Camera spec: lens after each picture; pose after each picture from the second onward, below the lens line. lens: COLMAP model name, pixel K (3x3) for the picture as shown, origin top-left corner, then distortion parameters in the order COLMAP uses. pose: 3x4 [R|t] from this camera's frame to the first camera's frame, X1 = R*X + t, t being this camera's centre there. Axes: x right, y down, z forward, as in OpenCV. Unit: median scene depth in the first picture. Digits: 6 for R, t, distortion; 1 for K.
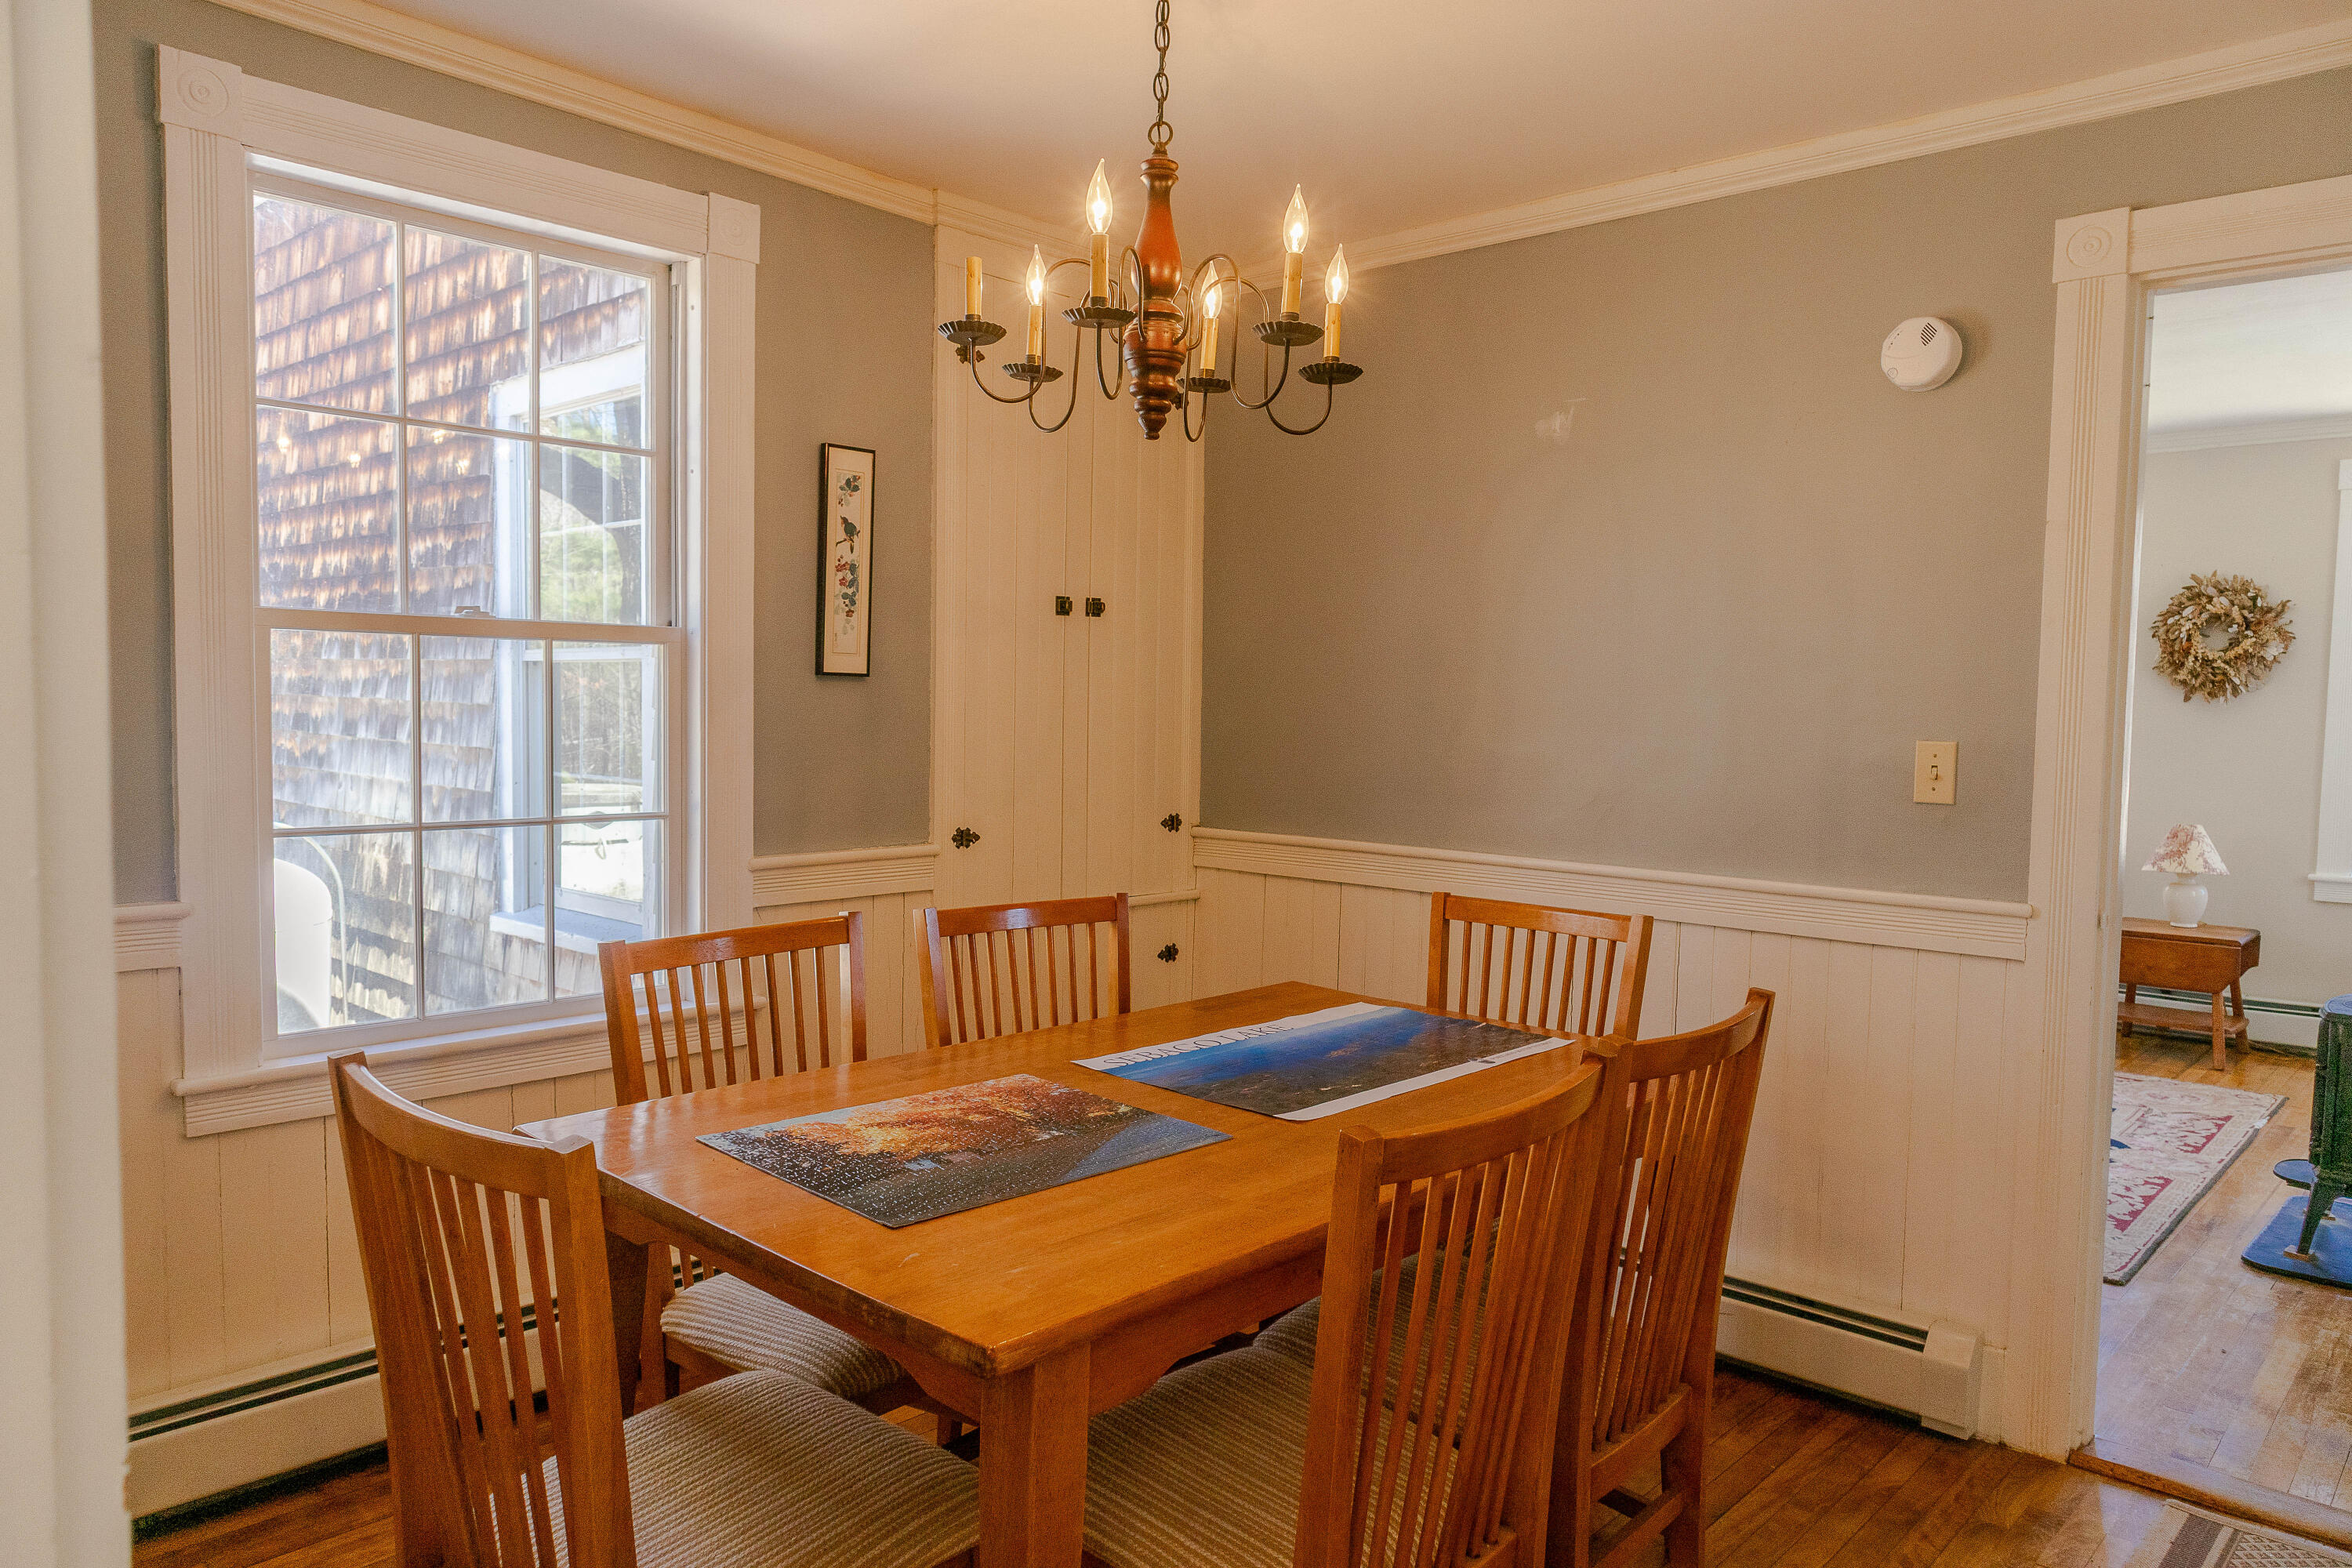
lens RADIAL K [[1632.2, 0, 1176.0], [0, 1632.2, 784.0], [0, 0, 1]] dist [-0.009619, -0.007470]
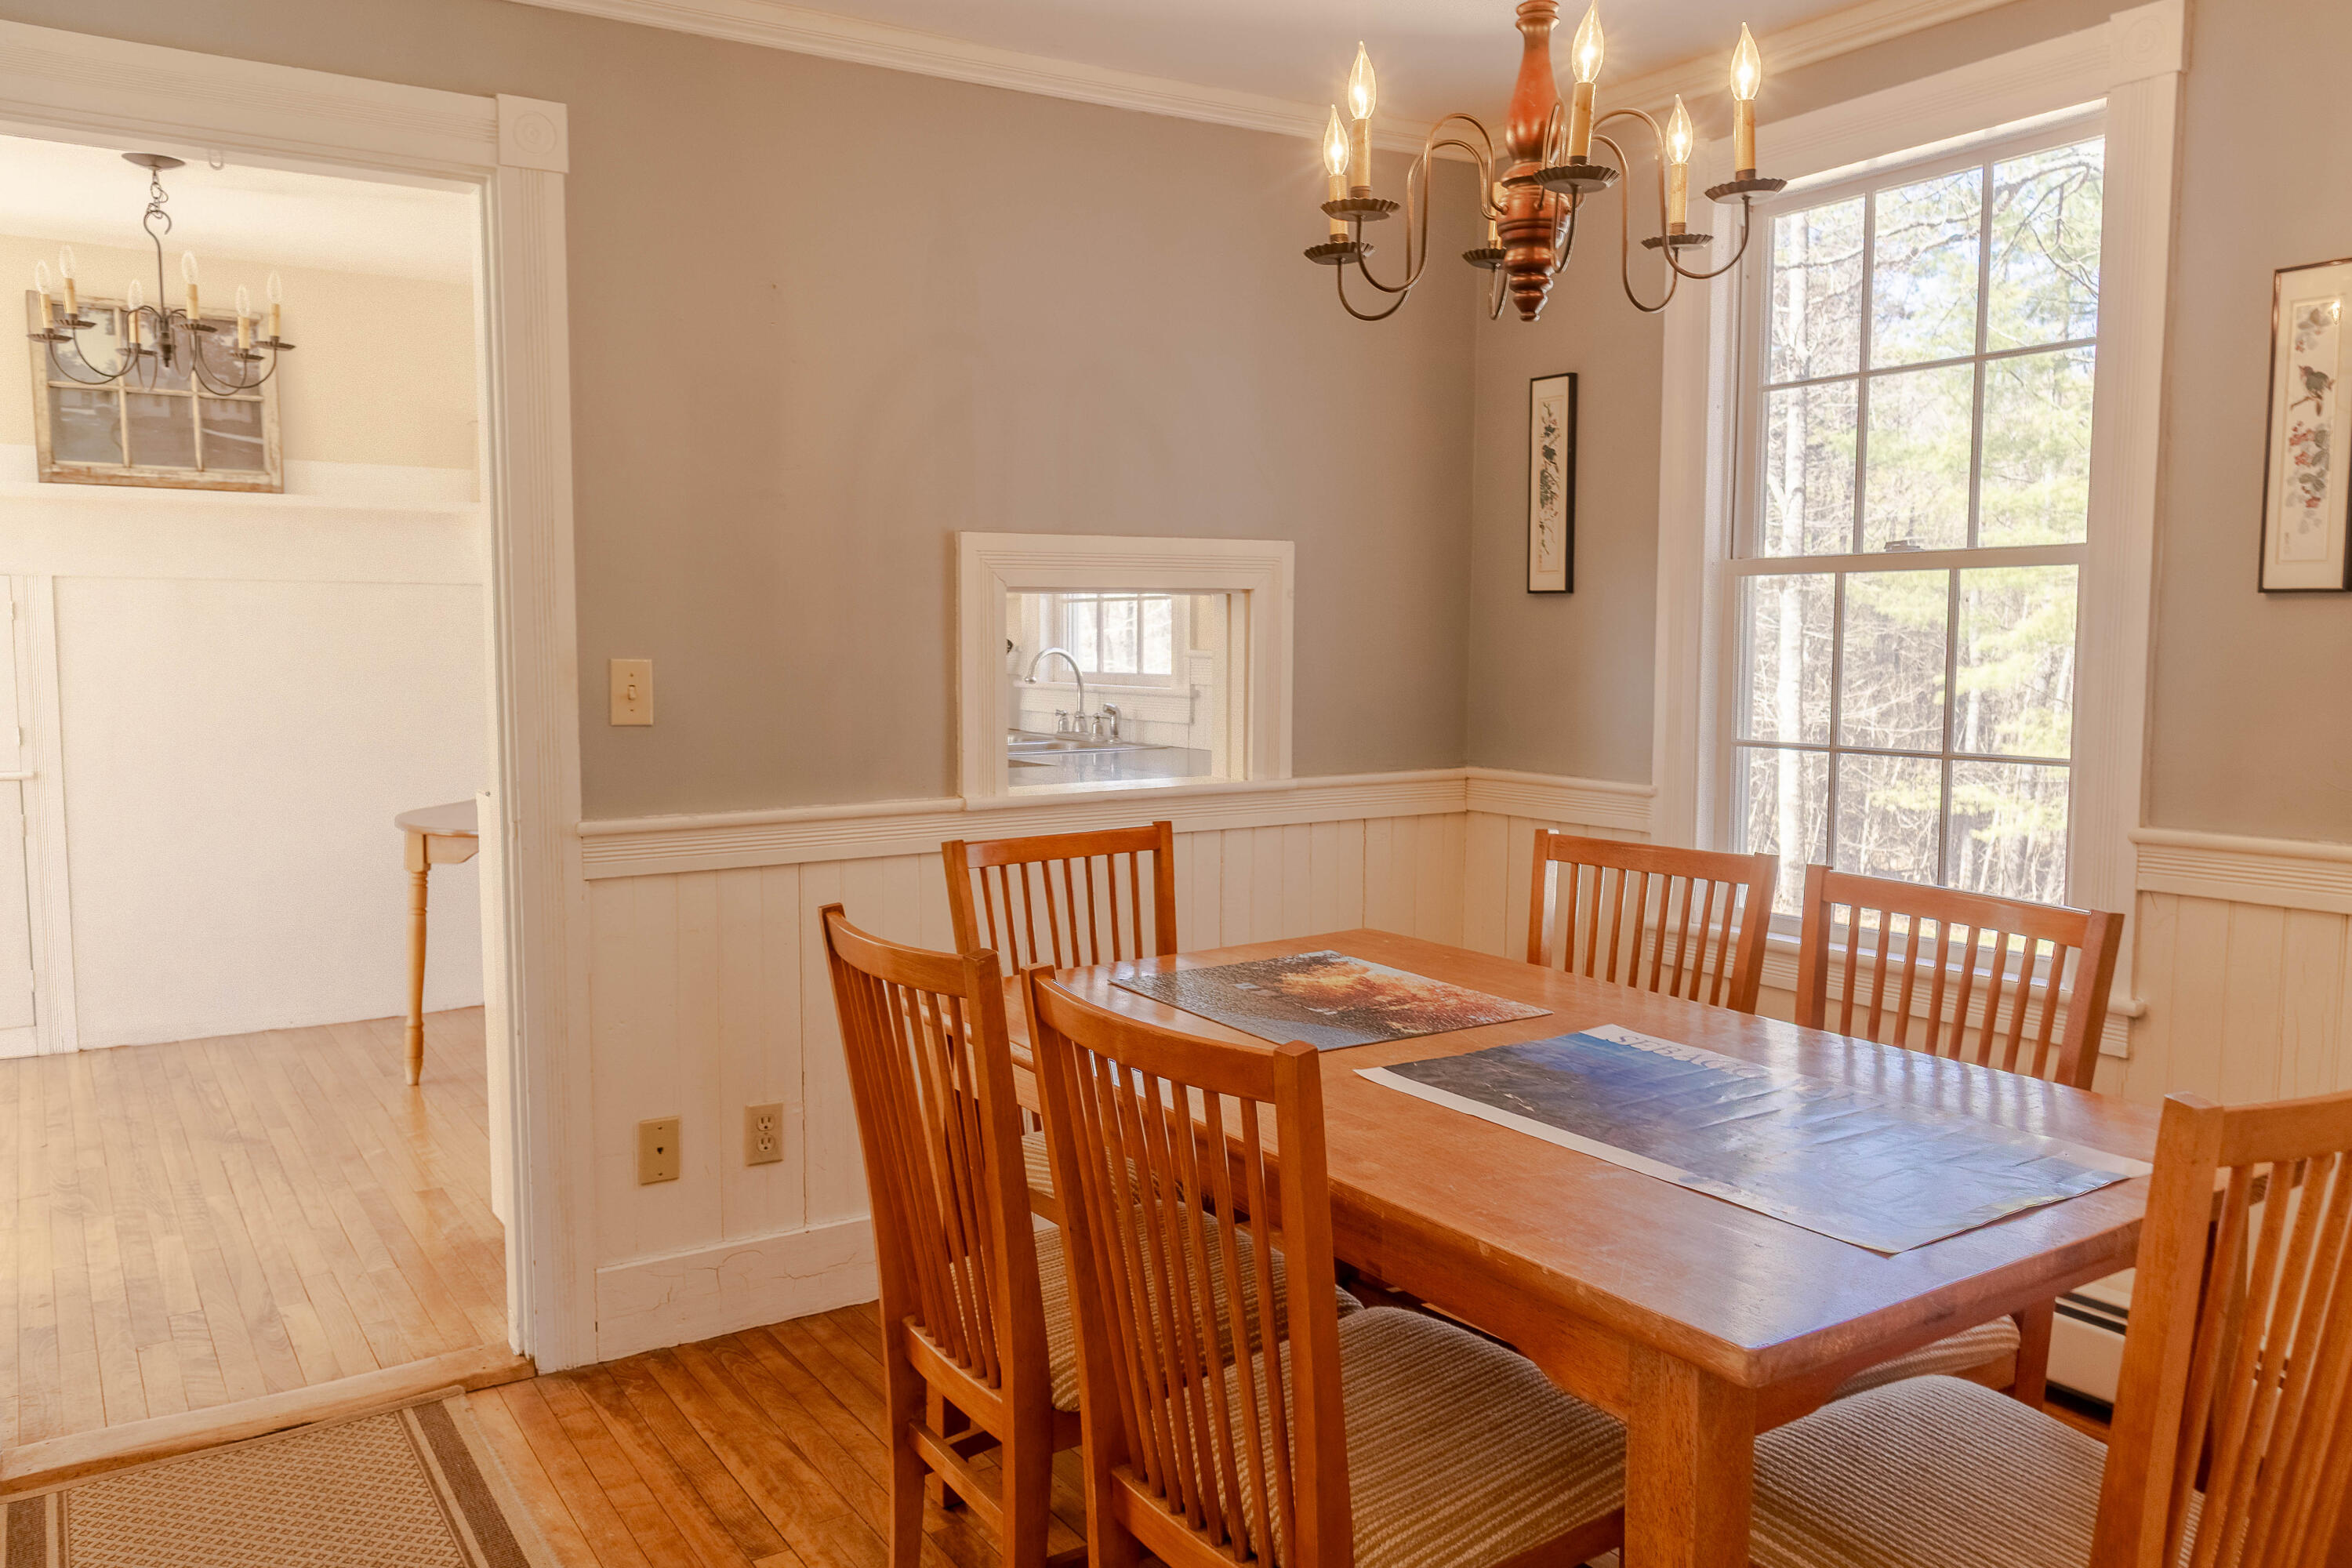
lens RADIAL K [[1705.7, 0, 1176.0], [0, 1705.7, 784.0], [0, 0, 1]] dist [0.003293, 0.001626]
pose [[-0.241725, 0.072618, -0.967624, 0.841850], [-0.052723, 0.994740, 0.087824, -0.030784], [0.968911, 0.072245, -0.236625, 0.940318]]
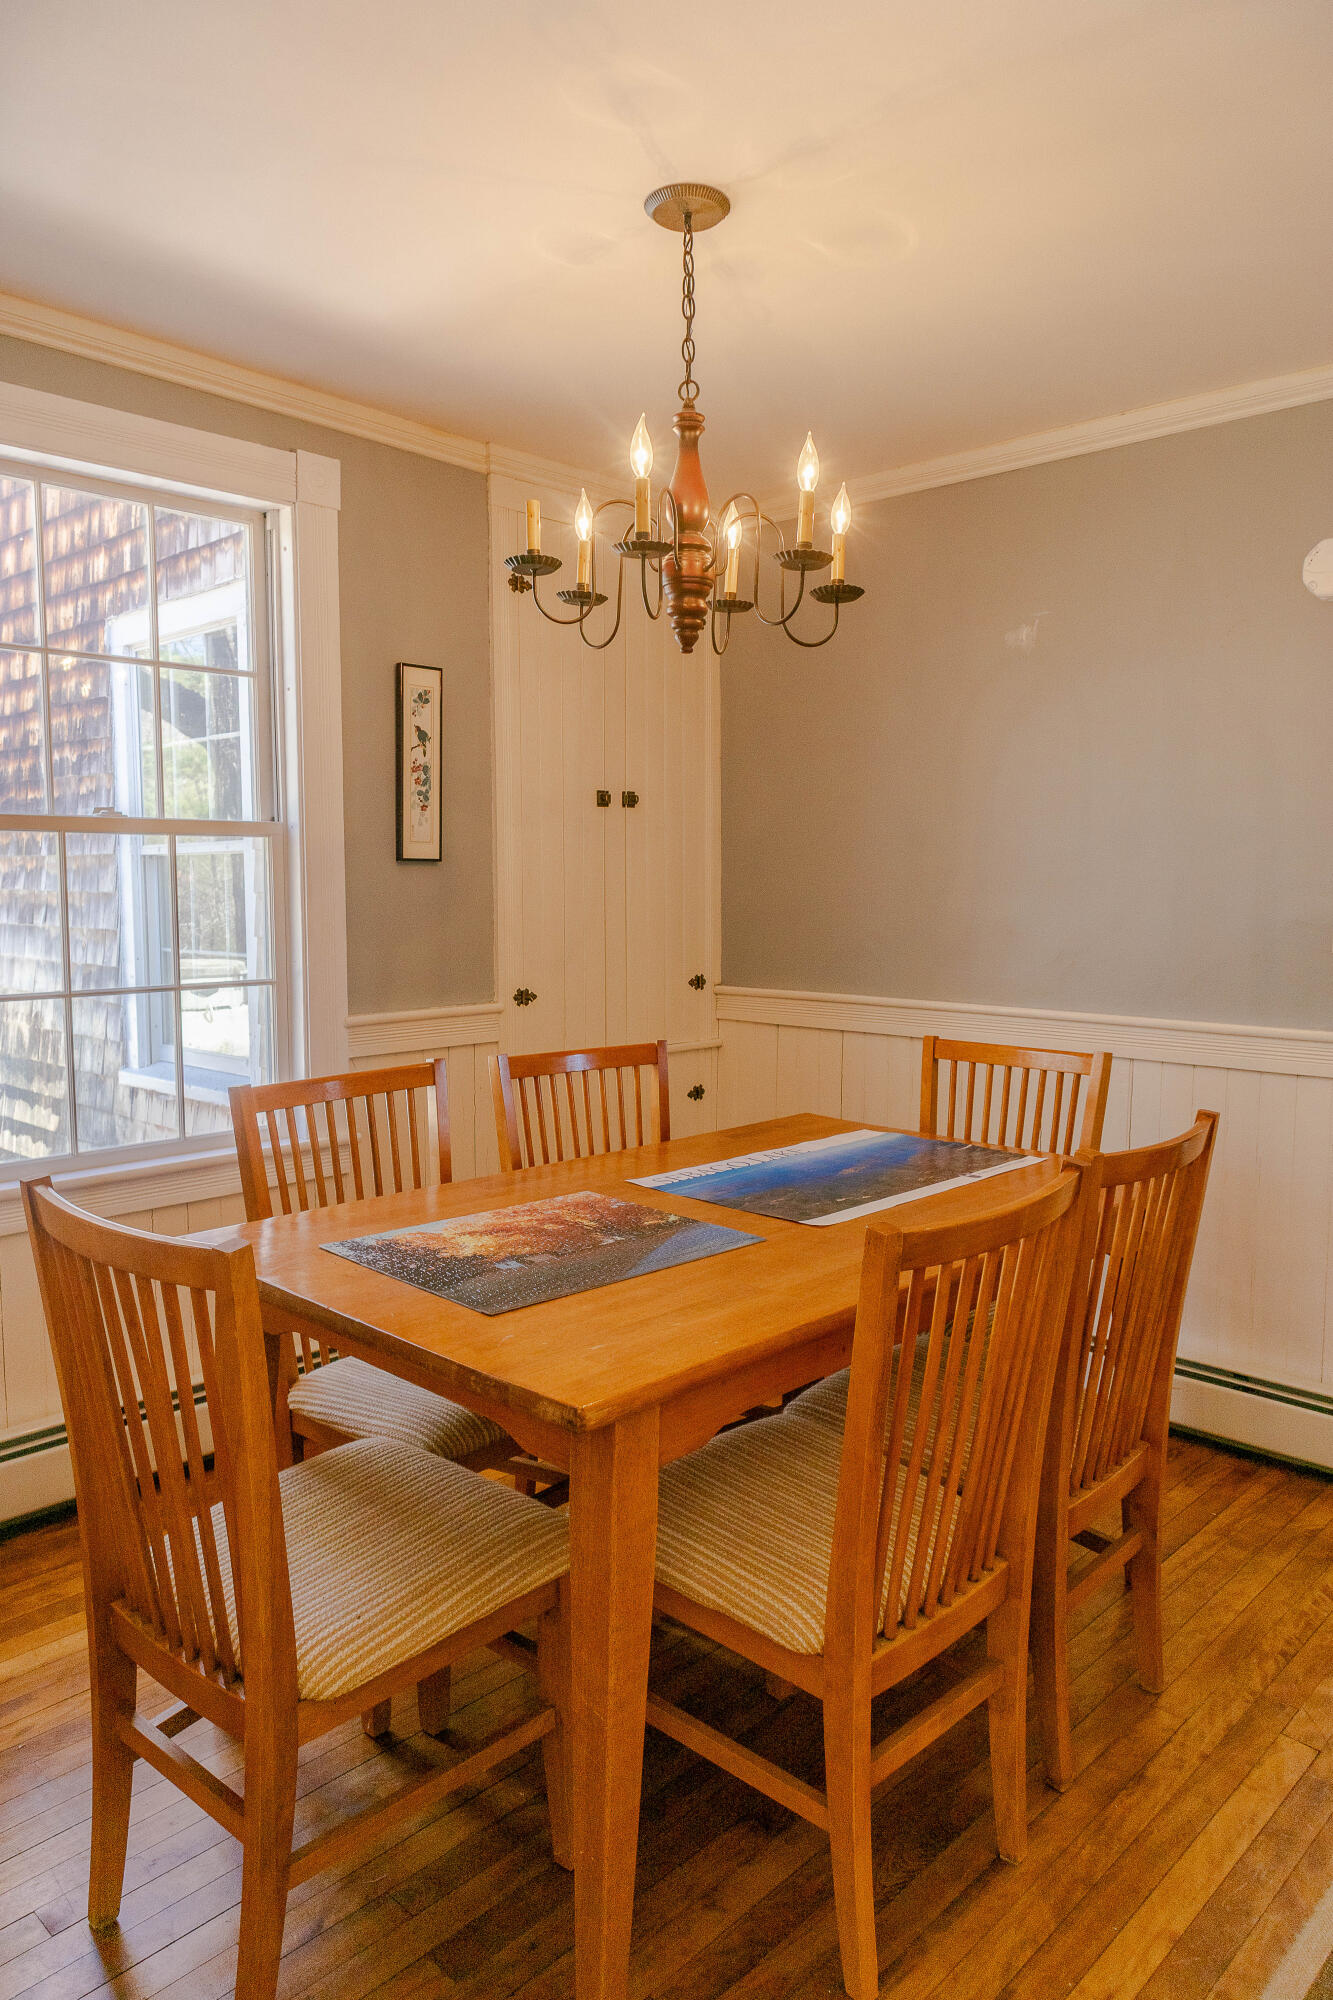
lens RADIAL K [[1400.3, 0, 666.5], [0, 1400.3, 1000.0], [0, 0, 1]] dist [-0.016293, 0.000024]
pose [[0.999786, -0.015454, -0.013772, -0.017251], [0.015892, 0.999352, 0.032290, 0.005579], [0.013264, -0.032502, 0.999384, -0.016035]]
